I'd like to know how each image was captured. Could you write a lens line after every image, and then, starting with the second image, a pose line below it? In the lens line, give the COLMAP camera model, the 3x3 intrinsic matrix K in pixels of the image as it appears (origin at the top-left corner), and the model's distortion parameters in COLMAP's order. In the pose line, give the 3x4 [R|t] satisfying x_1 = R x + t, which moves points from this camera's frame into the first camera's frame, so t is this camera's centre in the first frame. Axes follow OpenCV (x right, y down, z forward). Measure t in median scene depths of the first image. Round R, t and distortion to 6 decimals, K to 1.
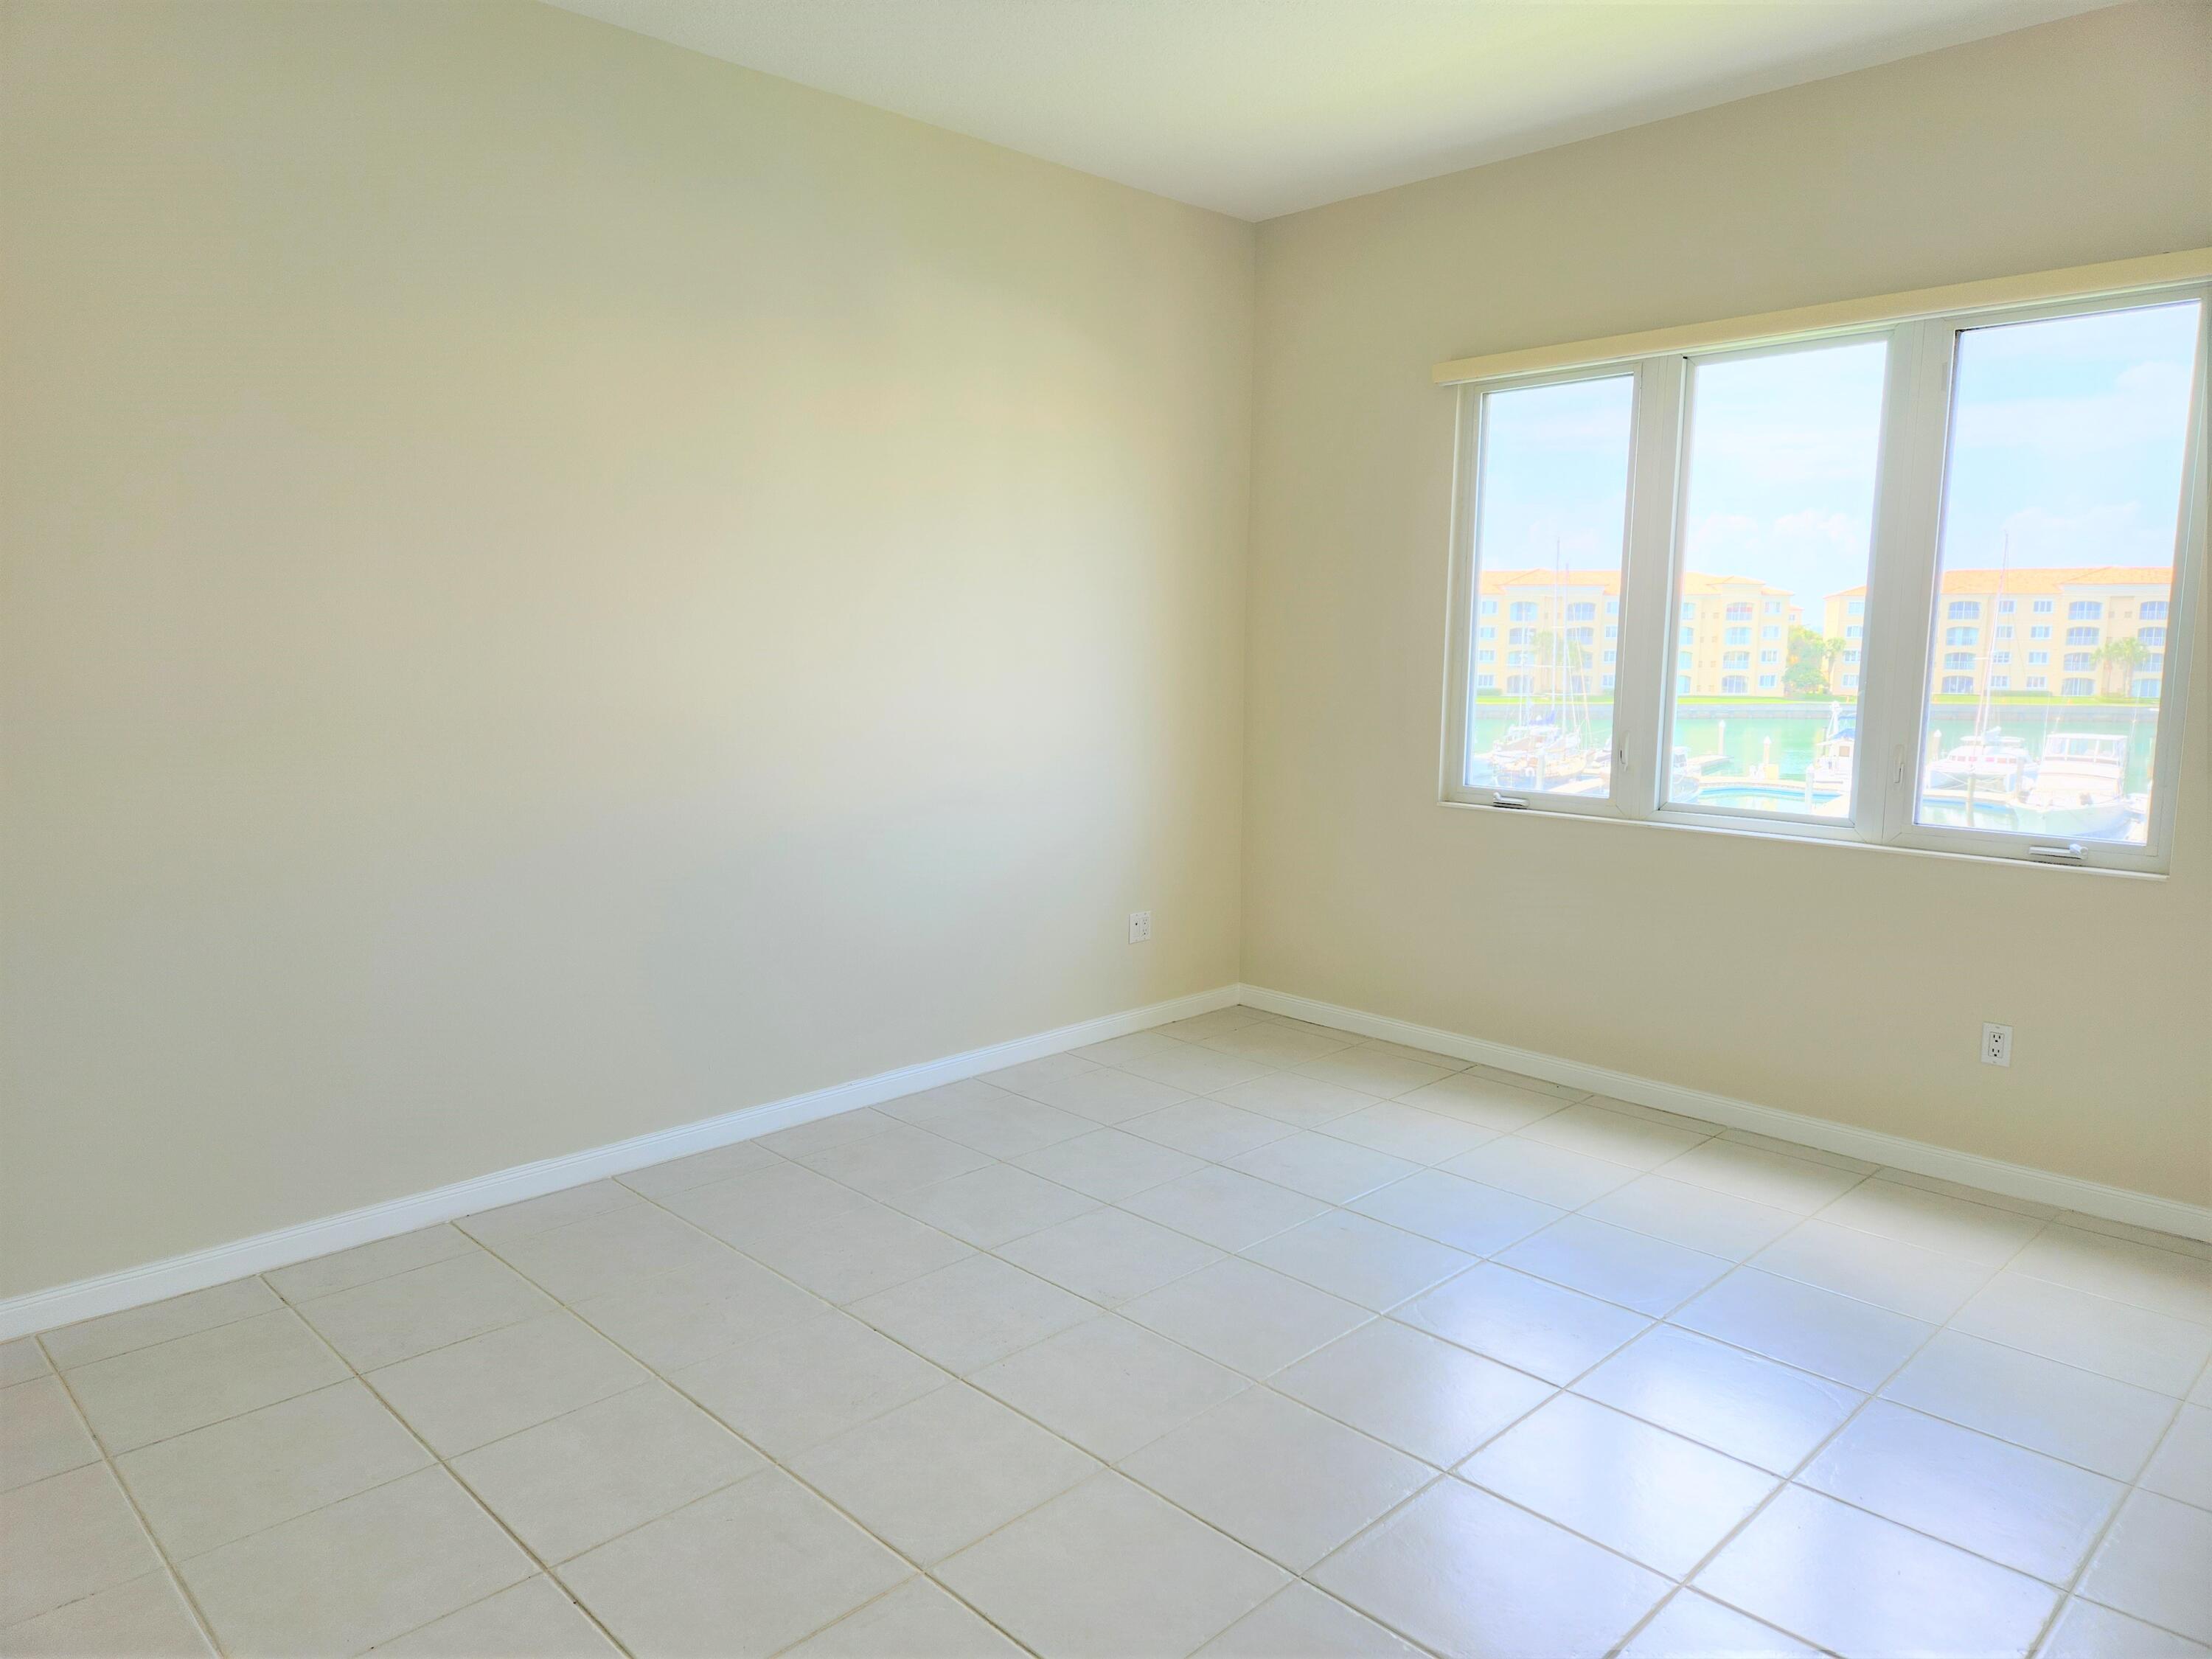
lens RADIAL K [[1479.8, 0, 1106.0], [0, 1479.8, 829.5], [0, 0, 1]] dist [0.069806, -0.001126]
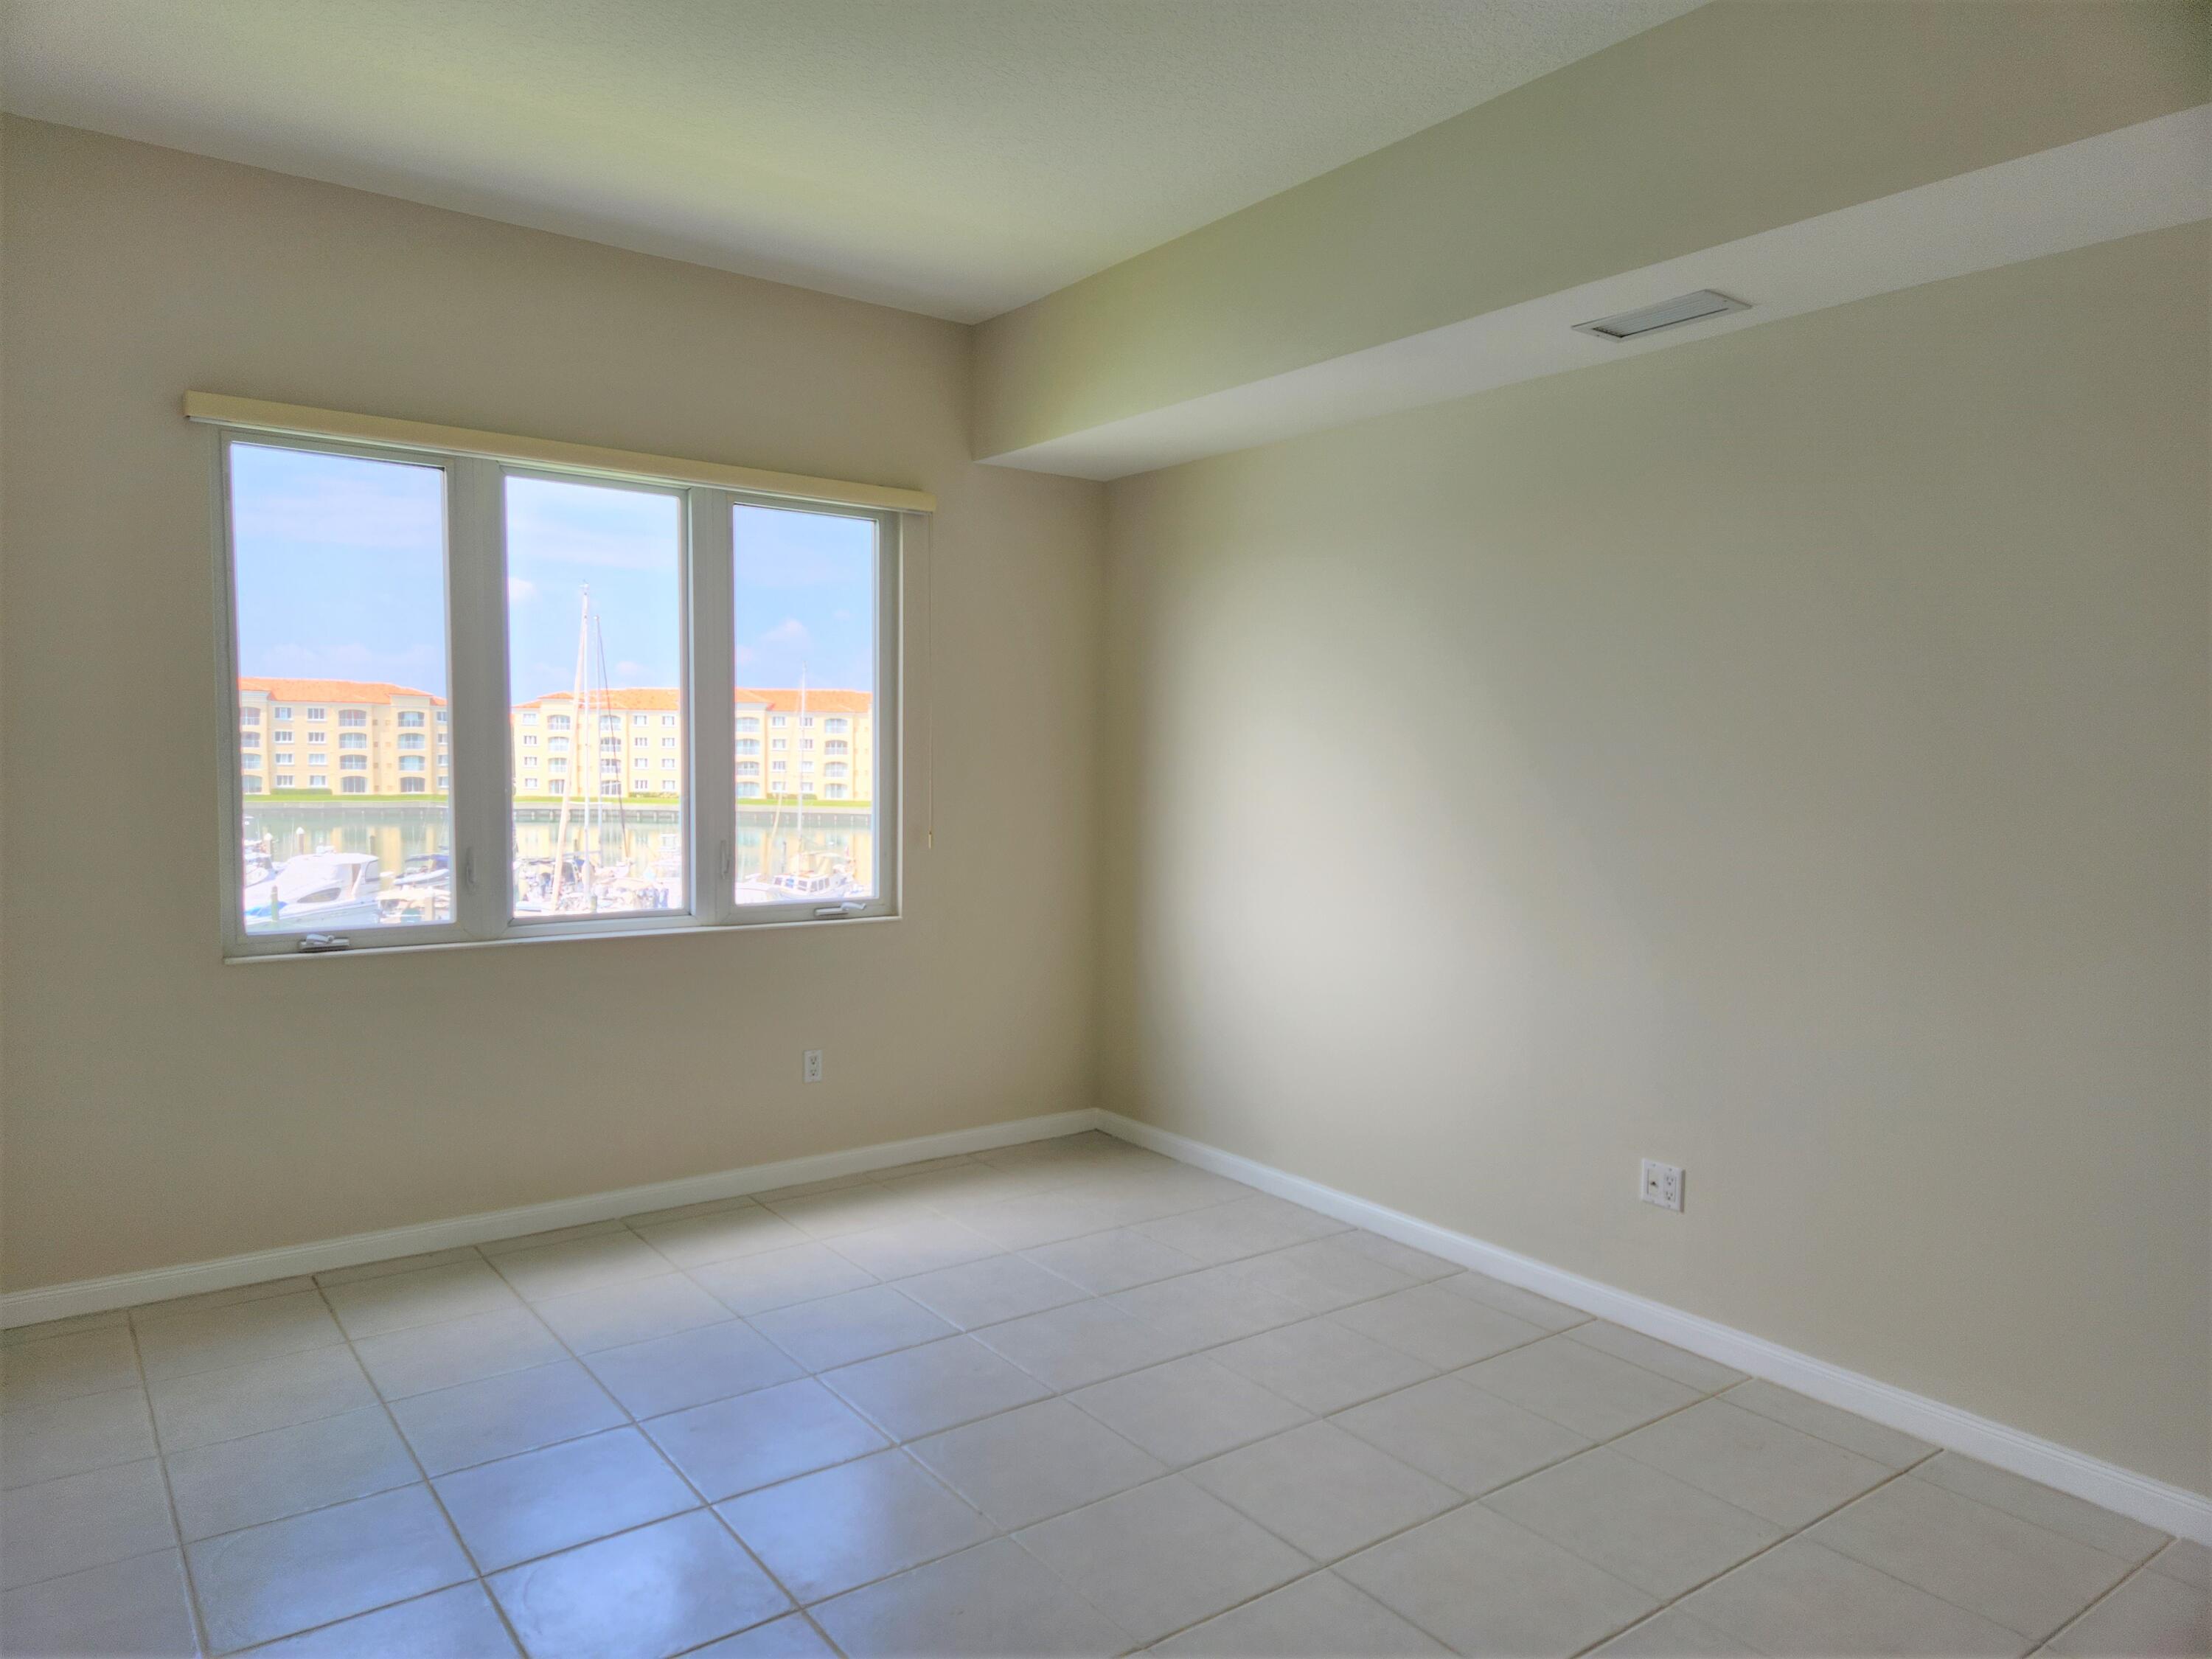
lens RADIAL K [[1467.4, 0, 1090.7], [0, 1467.4, 824.2], [0, 0, 1]] dist [0.068981, -0.060705]
pose [[0.144455, -0.056780, 0.987881, -0.527948], [0.117266, 0.992299, 0.039886, -0.073493], [-0.982538, 0.110083, 0.150001, 0.496425]]
